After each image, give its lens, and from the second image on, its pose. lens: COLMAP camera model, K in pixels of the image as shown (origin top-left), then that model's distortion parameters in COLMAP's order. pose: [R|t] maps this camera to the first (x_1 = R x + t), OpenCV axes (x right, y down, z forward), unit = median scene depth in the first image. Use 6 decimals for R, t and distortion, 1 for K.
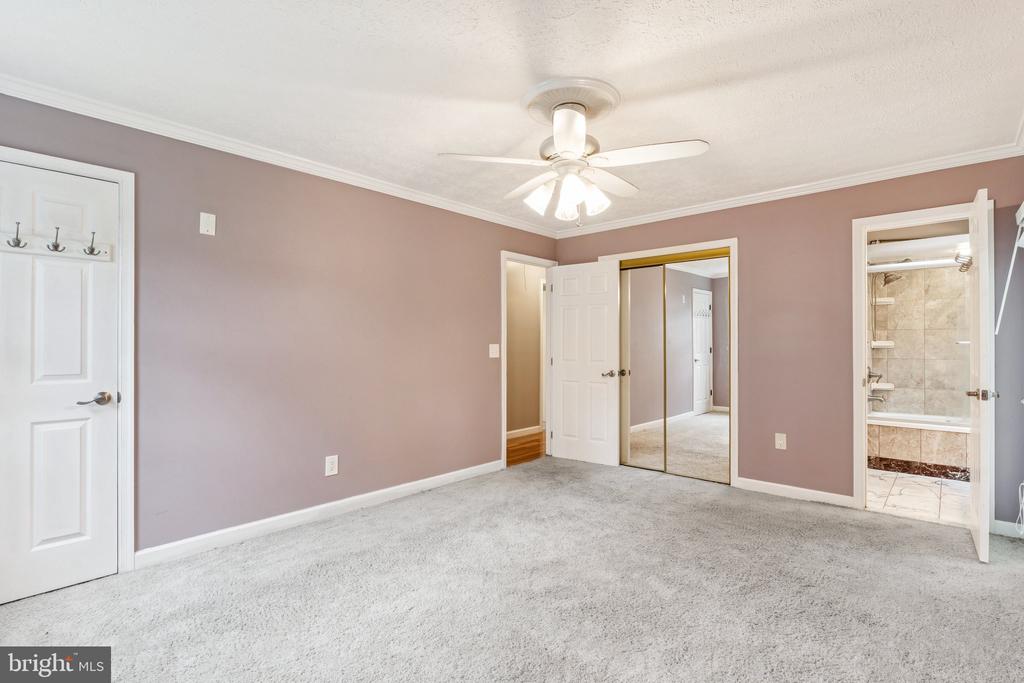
lens RADIAL K [[495.8, 0, 509.5], [0, 495.8, 343.1], [0, 0, 1]] dist [-0.001129, -0.000716]
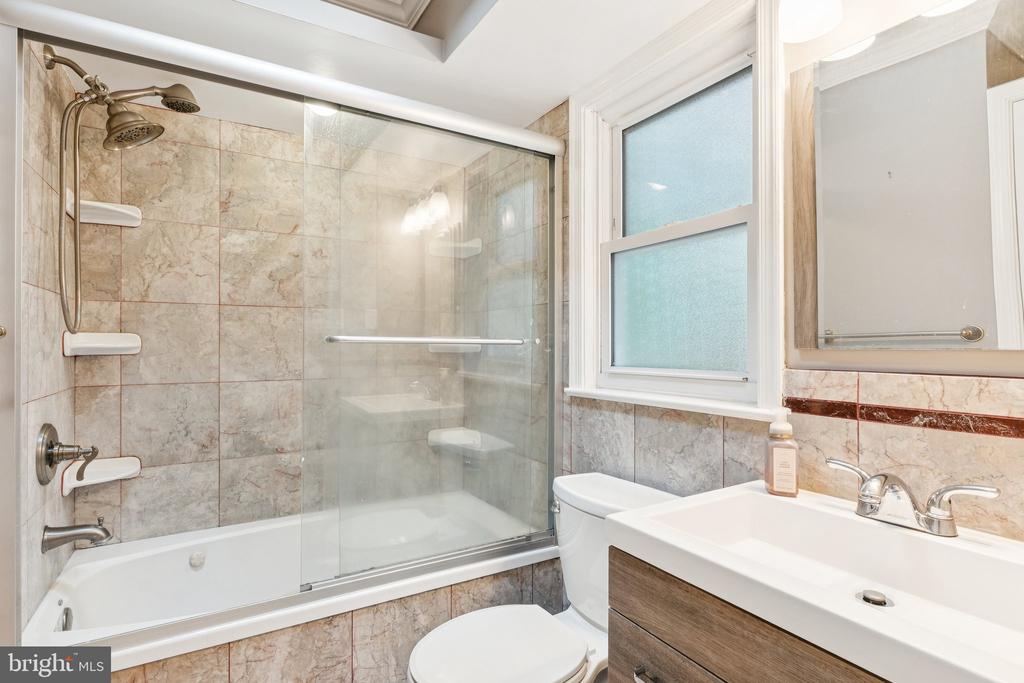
lens RADIAL K [[484.6, 0, 512.0], [0, 484.6, 341.5], [0, 0, 1]] dist [0.001756, 0.000218]
pose [[0.263602, 0.003218, 0.964626, 0.611586], [-0.002870, 0.999993, -0.002551, 0.001459], [-0.964627, -0.002096, 0.263609, 0.779351]]
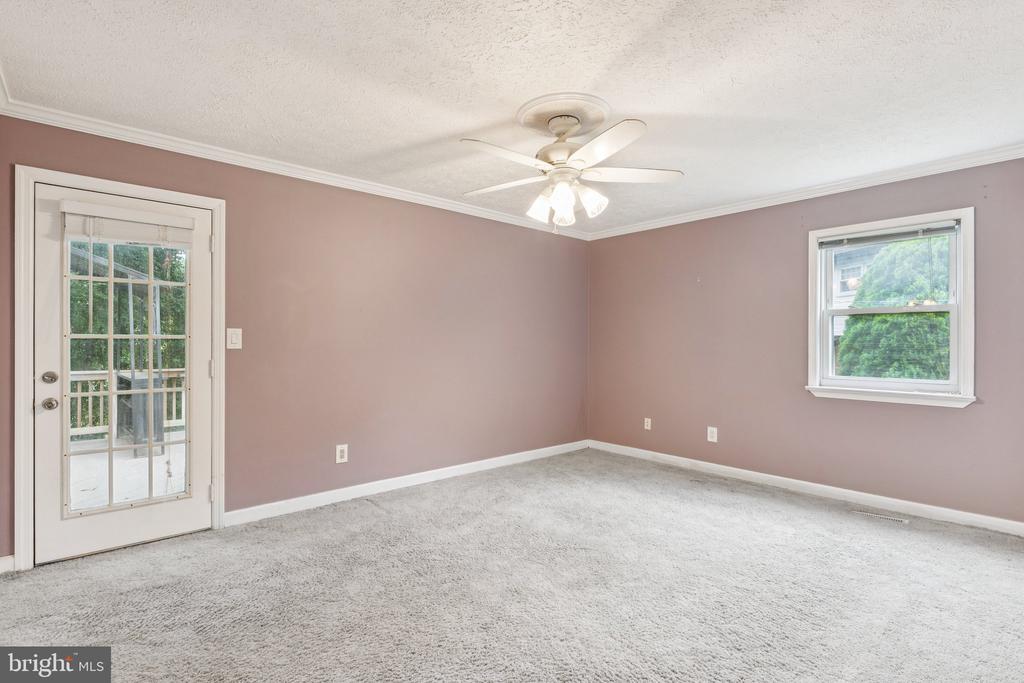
lens RADIAL K [[480.2, 0, 512.0], [0, 480.2, 341.5], [0, 0, 1]] dist [-0.000980, -0.000384]
pose [[-0.995306, -0.004638, 0.096668, 0.073854], [-0.005542, 0.999943, -0.009093, 0.006723], [-0.096620, -0.009586, -0.995275, 1.146045]]
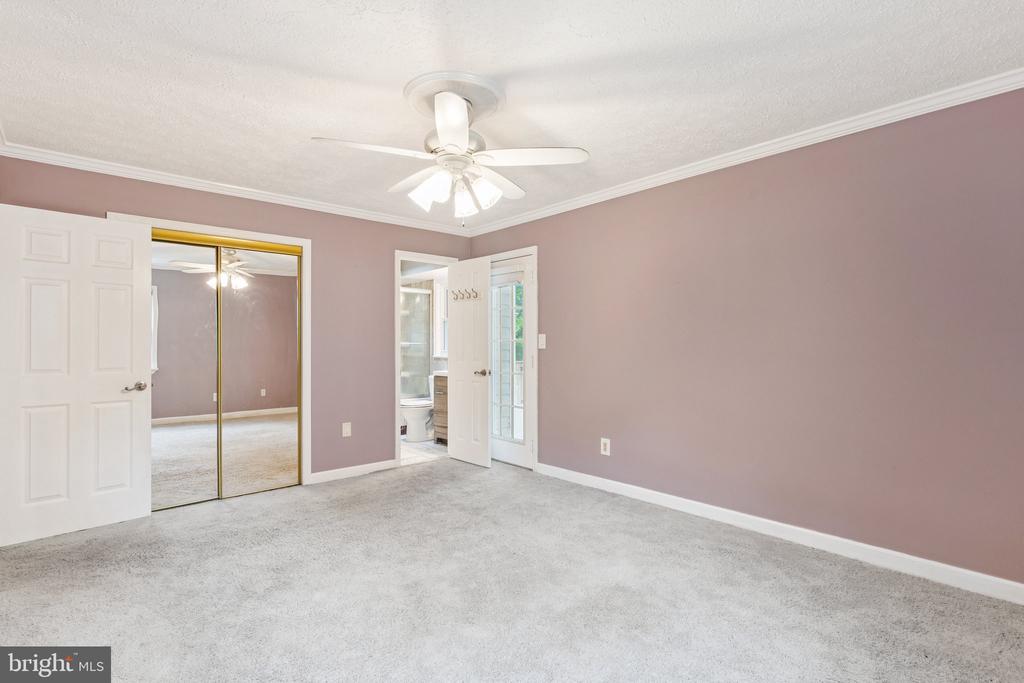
lens RADIAL K [[495.8, 0, 509.5], [0, 495.8, 343.1], [0, 0, 1]] dist [-0.001129, -0.000716]
pose [[0.108782, 0.003532, 0.994059, -0.471637], [0.001684, 0.999992, -0.003738, 0.005468], [-0.994064, 0.002080, 0.108775, 0.445463]]
